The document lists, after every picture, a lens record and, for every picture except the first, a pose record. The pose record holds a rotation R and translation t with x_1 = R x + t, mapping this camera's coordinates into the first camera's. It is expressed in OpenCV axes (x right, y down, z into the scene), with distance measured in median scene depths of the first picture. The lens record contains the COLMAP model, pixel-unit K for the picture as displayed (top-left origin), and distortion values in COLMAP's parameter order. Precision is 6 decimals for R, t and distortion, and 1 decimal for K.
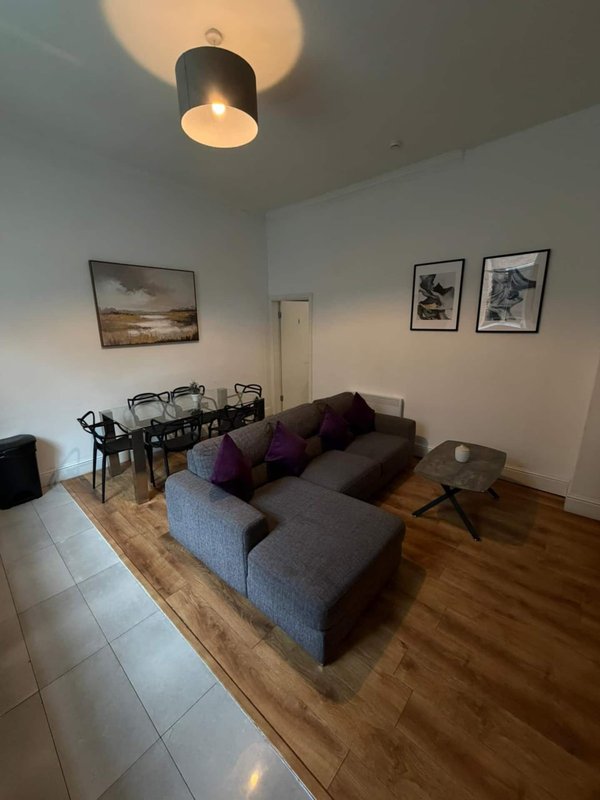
lens RADIAL K [[318.3, 0, 297.1], [0, 318.3, 398.1], [0, 0, 1]] dist [-0.002152, 0.000412]
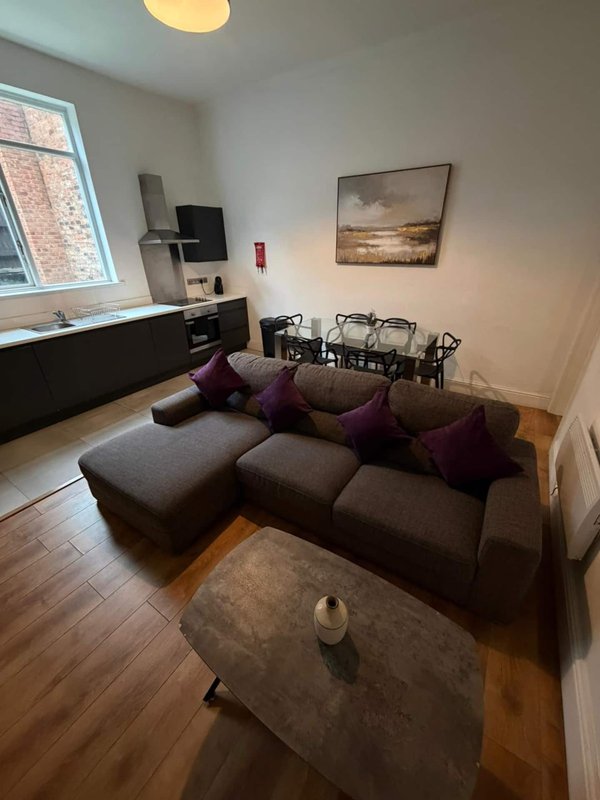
lens RADIAL K [[318.3, 0, 299.2], [0, 318.3, 398.0], [0, 0, 1]] dist [-0.002152, 0.000412]
pose [[0.151411, 0.446271, -0.881996, 0.587289], [-0.228410, 0.883930, 0.408039, -0.168172], [0.961719, 0.139675, 0.235770, 0.673737]]
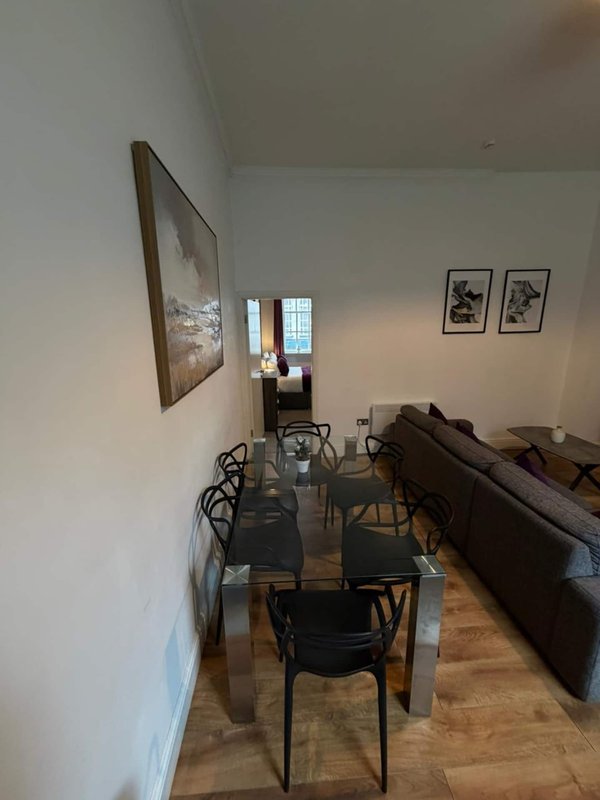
lens RADIAL K [[318.3, 0, 298.5], [0, 318.3, 397.6], [0, 0, 1]] dist [-0.002152, 0.000412]
pose [[0.699005, -0.171934, 0.694140, -0.773848], [0.184552, 0.981158, 0.057182, -0.169969], [-0.690893, 0.088134, 0.717565, 0.659880]]
